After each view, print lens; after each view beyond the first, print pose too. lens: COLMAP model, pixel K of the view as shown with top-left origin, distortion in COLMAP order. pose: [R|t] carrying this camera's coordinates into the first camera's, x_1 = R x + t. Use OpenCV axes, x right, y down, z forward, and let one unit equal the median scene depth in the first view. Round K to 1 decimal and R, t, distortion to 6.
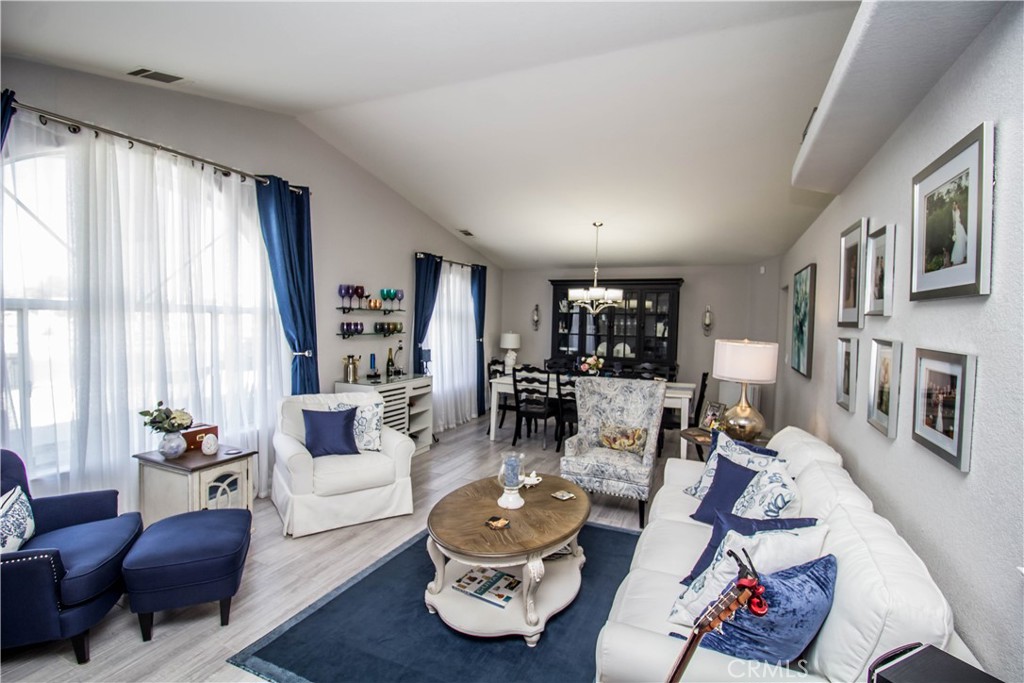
lens RADIAL K [[475.0, 0, 512.0], [0, 475.0, 341.5], [0, 0, 1]] dist [-0.001899, -0.012108]
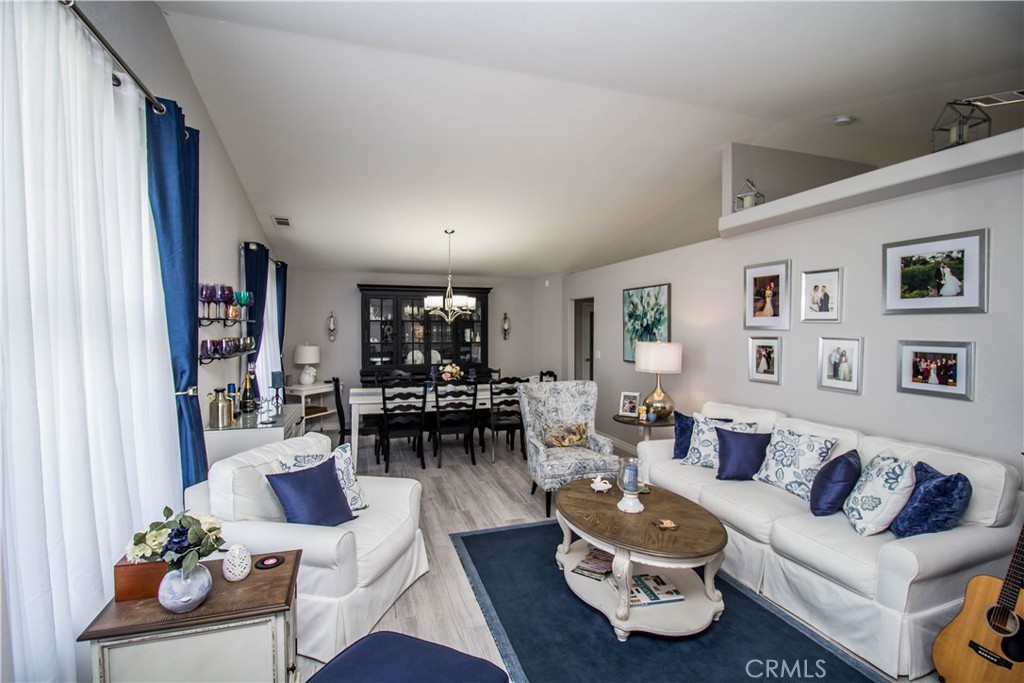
lens RADIAL K [[475.0, 0, 512.0], [0, 475.0, 341.5], [0, 0, 1]] dist [-0.001899, -0.012108]
pose [[0.740159, -0.041578, 0.671145, -0.456794], [0.048512, 0.998787, 0.008376, -0.021700], [-0.670679, 0.026359, 0.741279, 0.208151]]
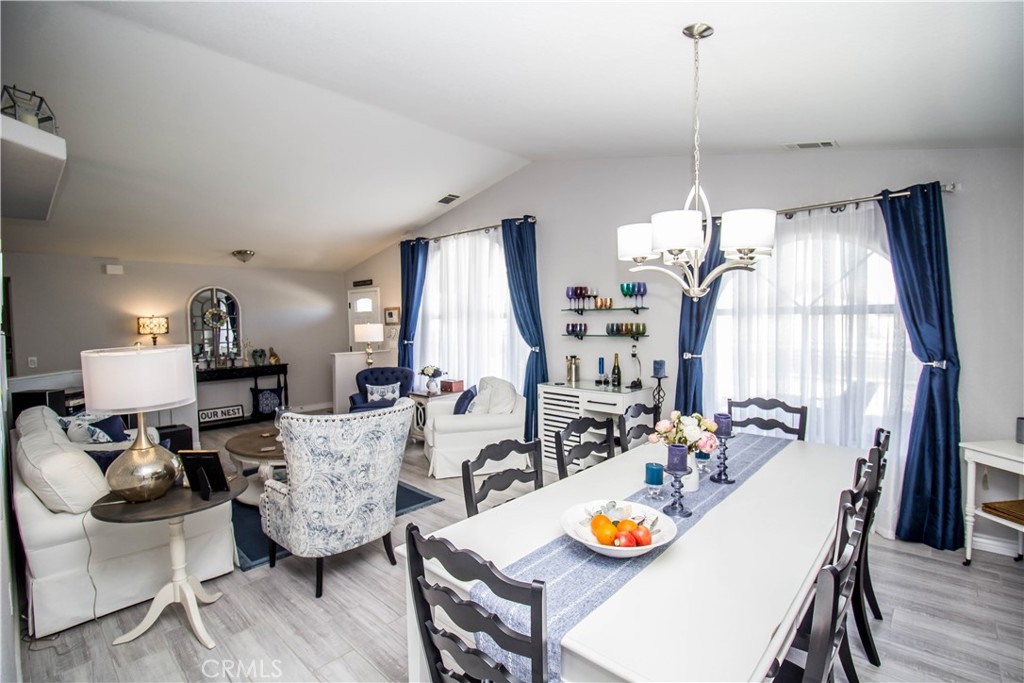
lens RADIAL K [[475.0, 0, 512.0], [0, 475.0, 341.5], [0, 0, 1]] dist [-0.001899, -0.012108]
pose [[-0.321773, 0.029616, -0.946353, 0.636735], [-0.041978, 0.998082, 0.045508, -0.039995], [0.945886, 0.054369, -0.319913, 1.141357]]
